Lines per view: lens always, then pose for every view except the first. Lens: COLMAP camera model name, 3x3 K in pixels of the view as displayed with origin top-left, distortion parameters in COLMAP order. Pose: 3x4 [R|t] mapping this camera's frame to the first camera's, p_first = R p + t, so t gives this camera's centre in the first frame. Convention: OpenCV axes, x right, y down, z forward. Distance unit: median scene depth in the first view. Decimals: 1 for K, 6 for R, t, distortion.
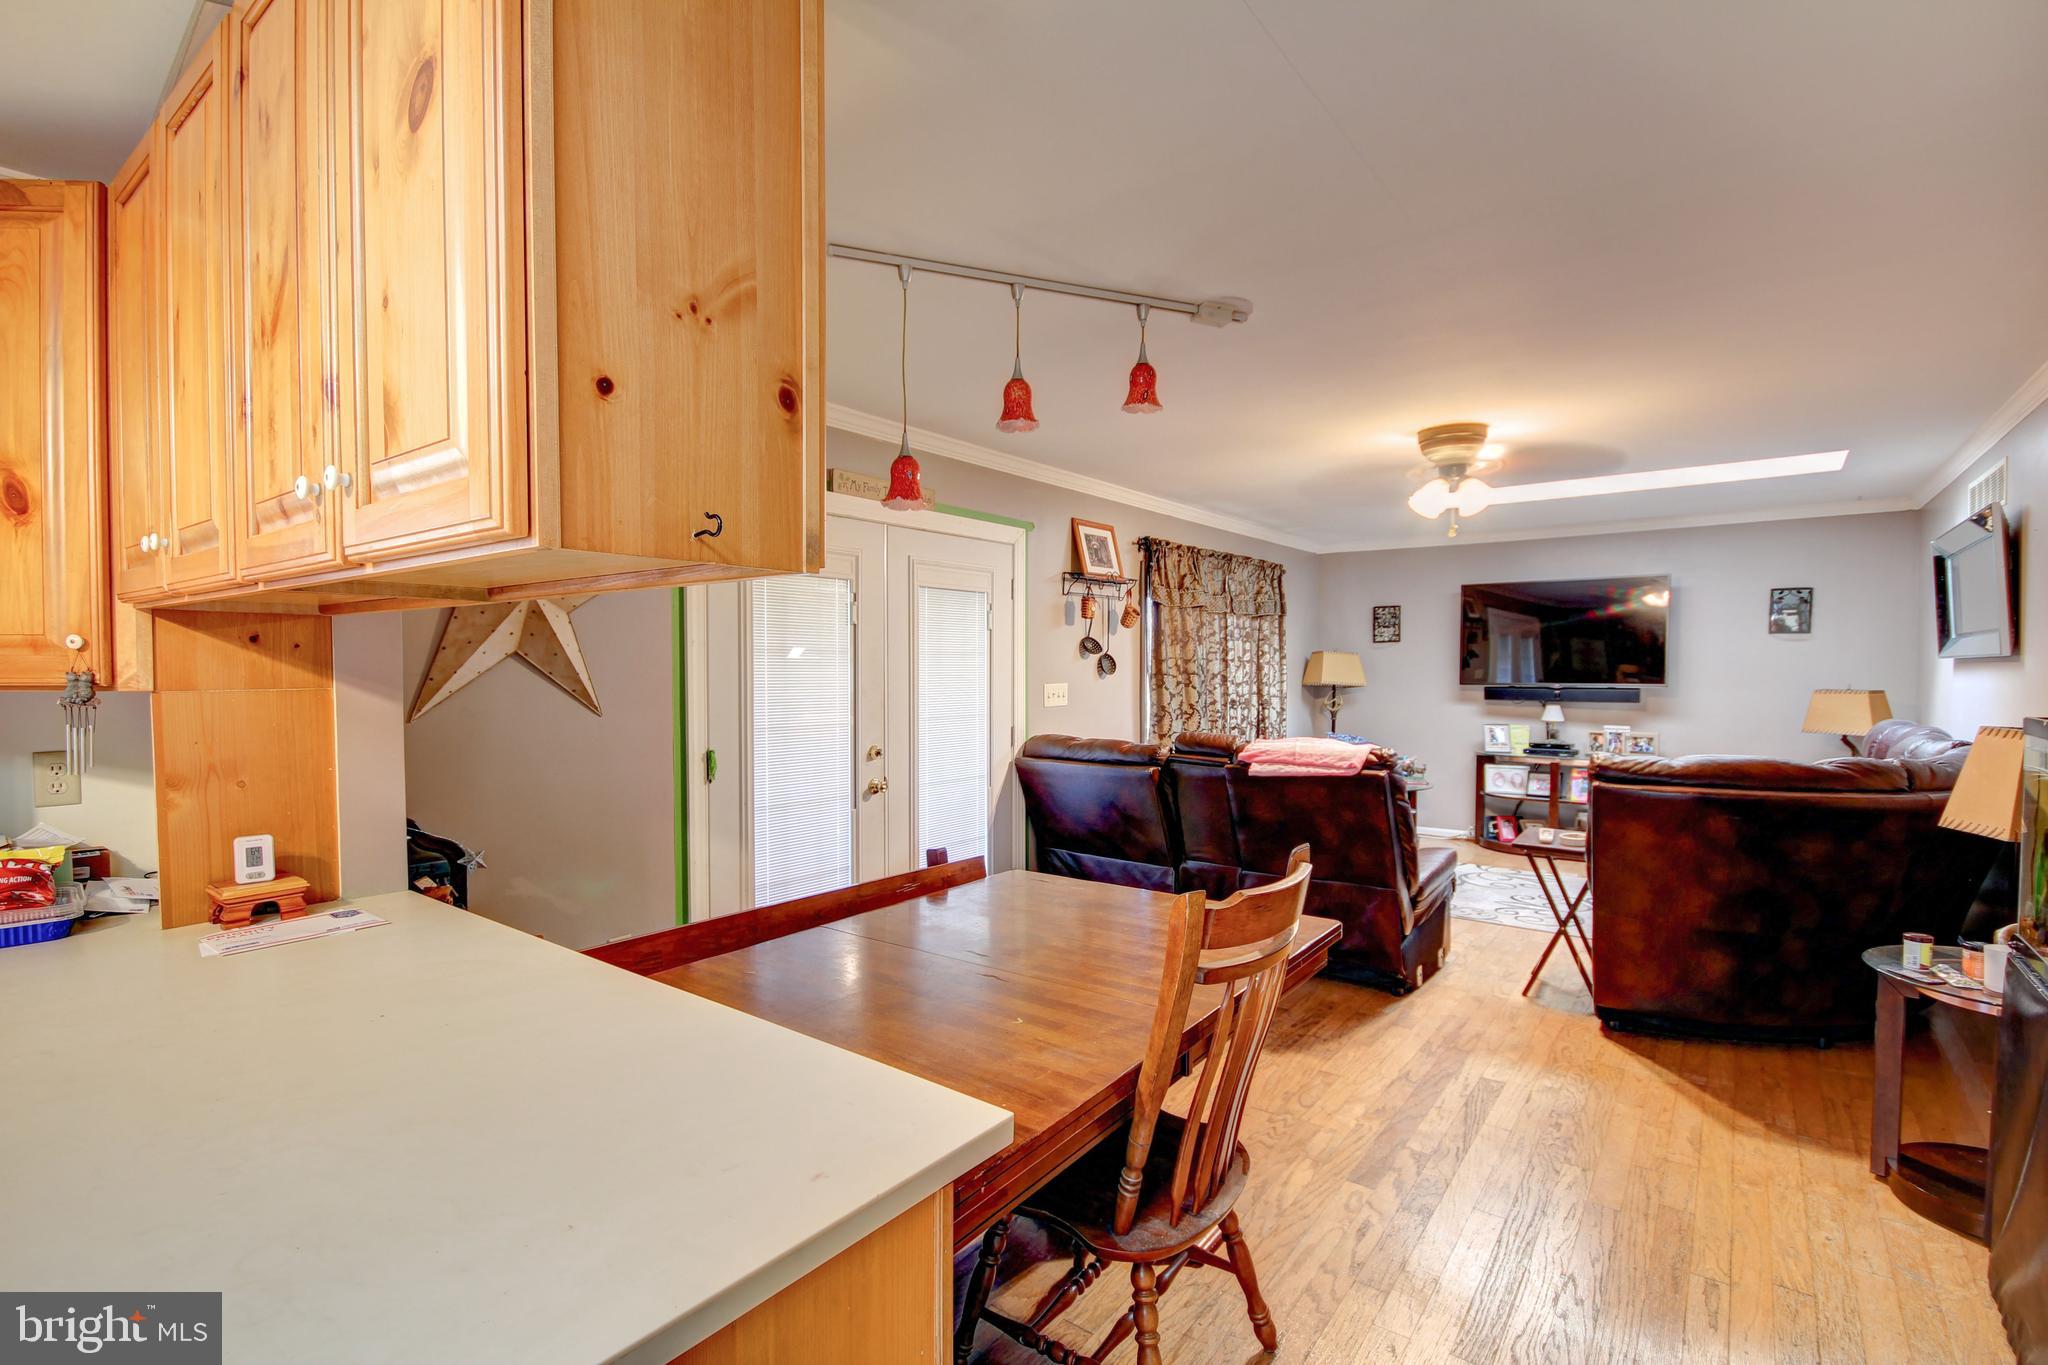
lens RADIAL K [[943.9, 0, 1019.1], [0, 943.9, 696.1], [0, 0, 1]] dist [0.010755, -0.010312]
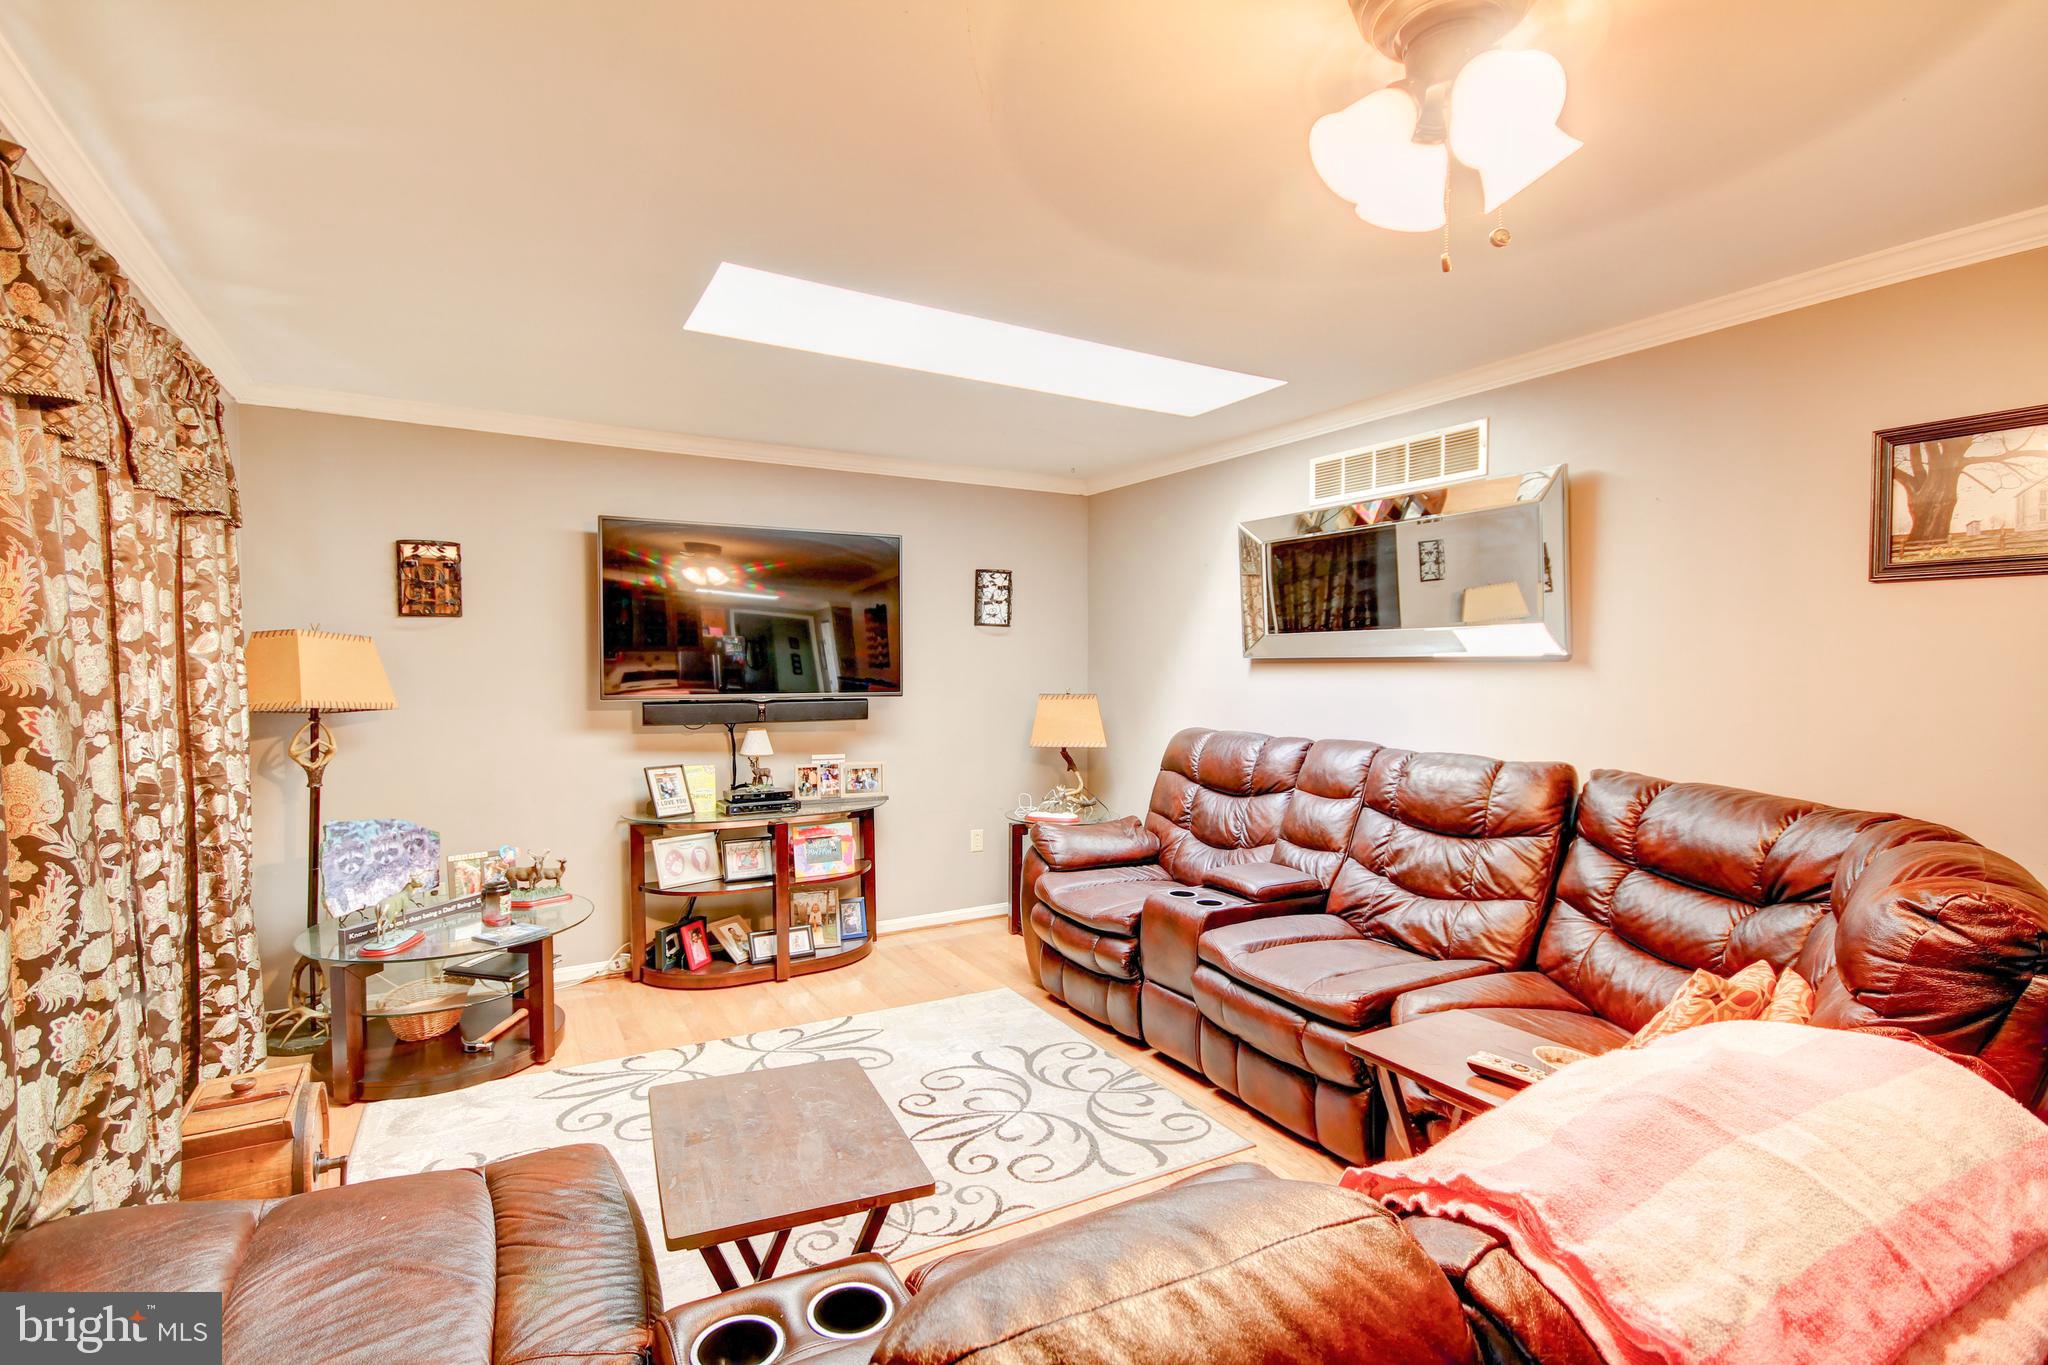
lens RADIAL K [[943.9, 0, 1019.1], [0, 943.9, 696.1], [0, 0, 1]] dist [0.010755, -0.010312]
pose [[0.383504, -0.027934, 0.923117, 0.096495], [0.027247, 0.999450, 0.018924, -0.031022], [-0.923137, 0.017895, 0.384054, 0.972703]]
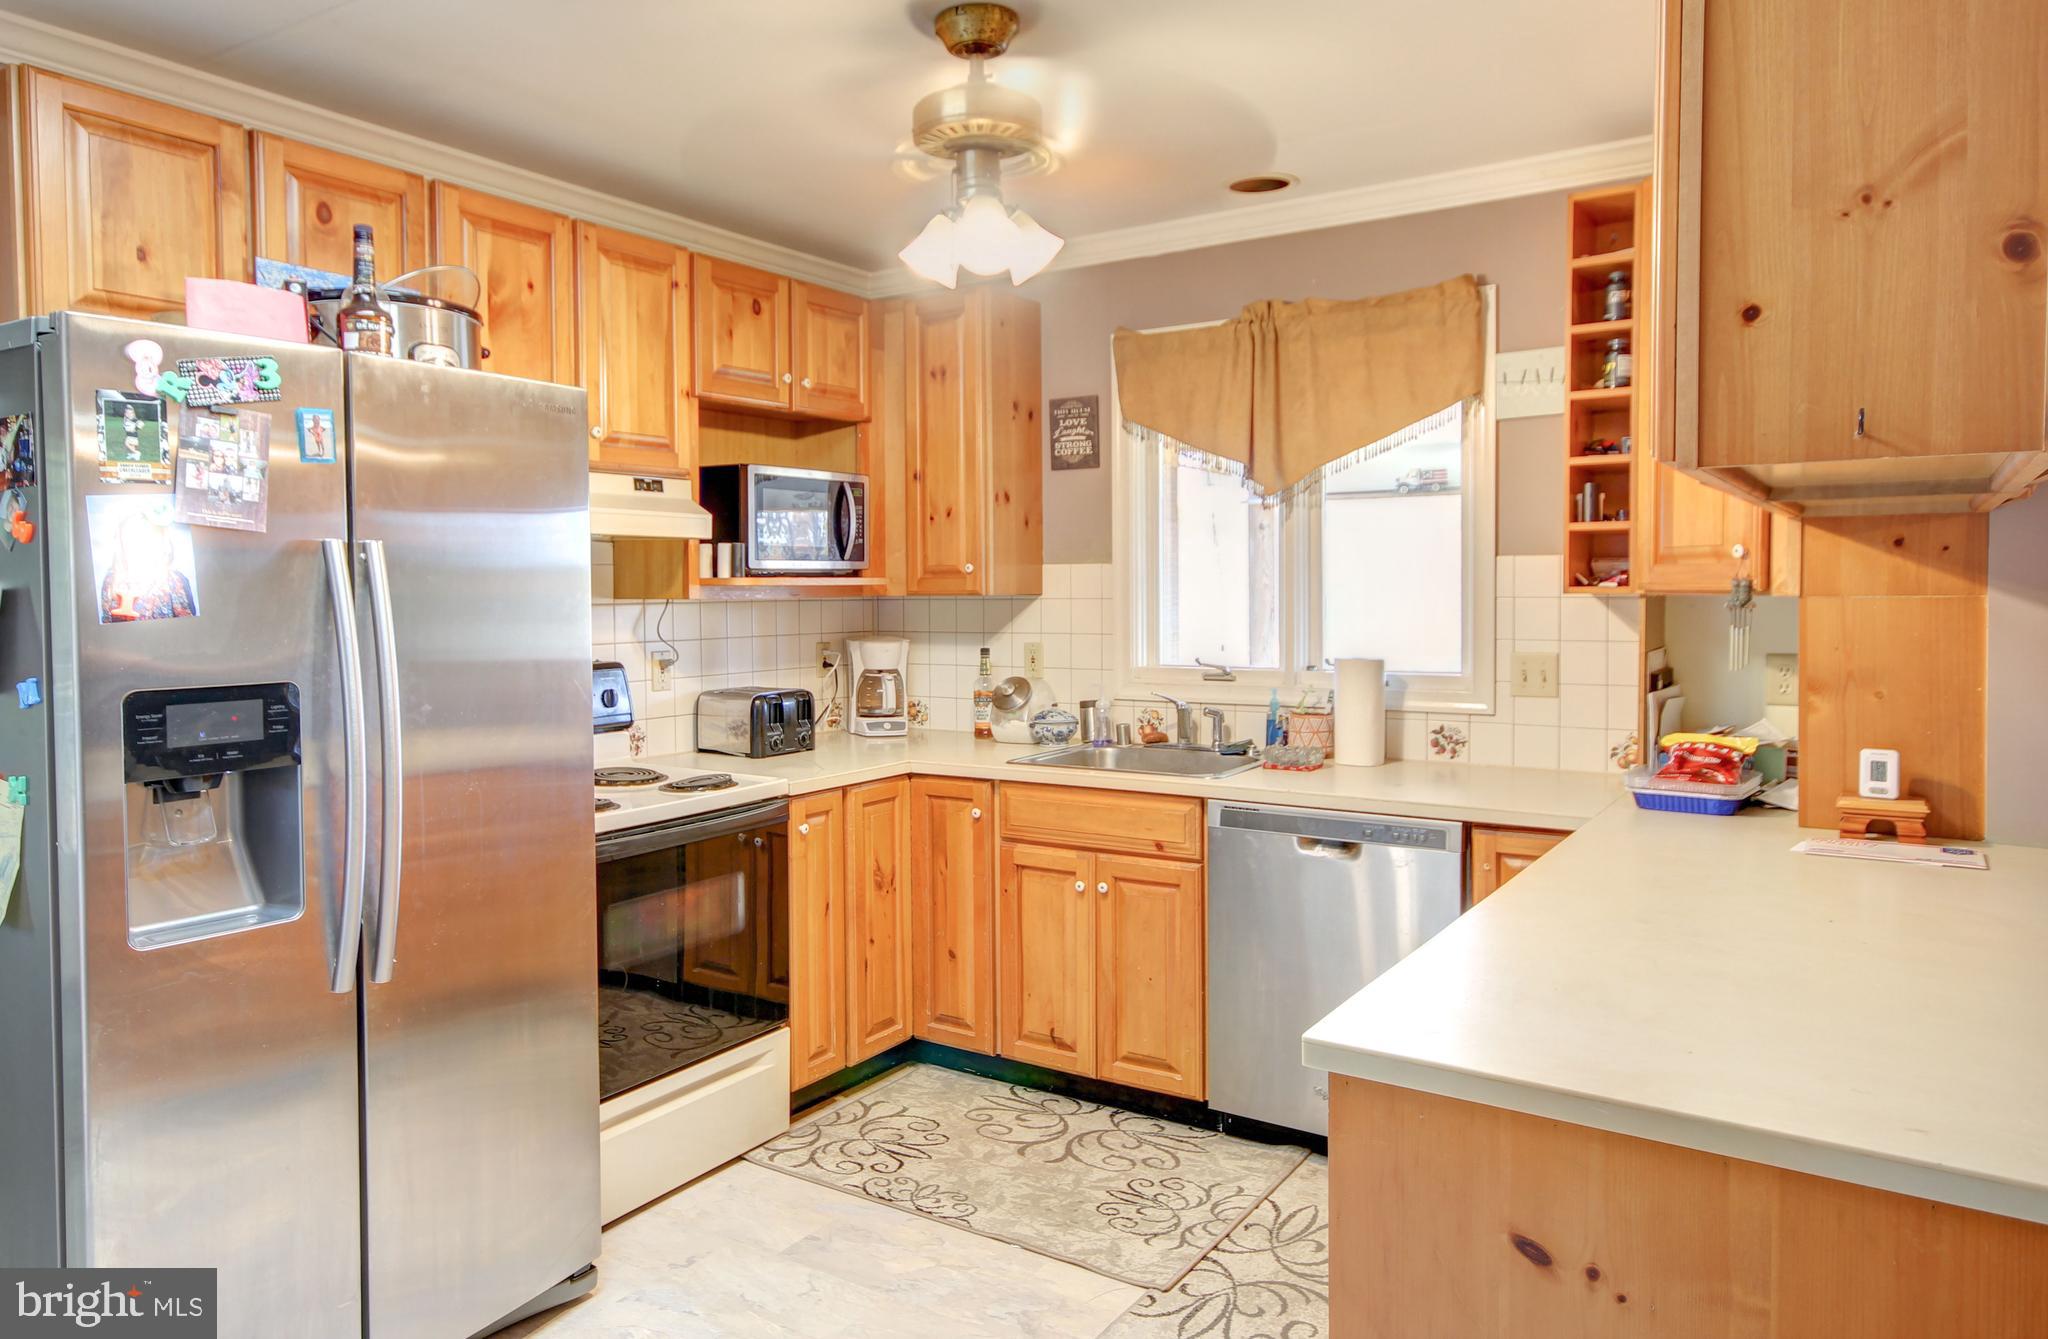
lens RADIAL K [[1350.4, 0, 960.2], [0, 1350.4, 632.6], [0, 0, 1]] dist [0.026769, 0.001387]
pose [[0.049857, 0.035001, -0.998143, 0.218077], [-0.023420, 0.999152, 0.033867, 0.002185], [0.998482, 0.021688, 0.050635, 0.001471]]
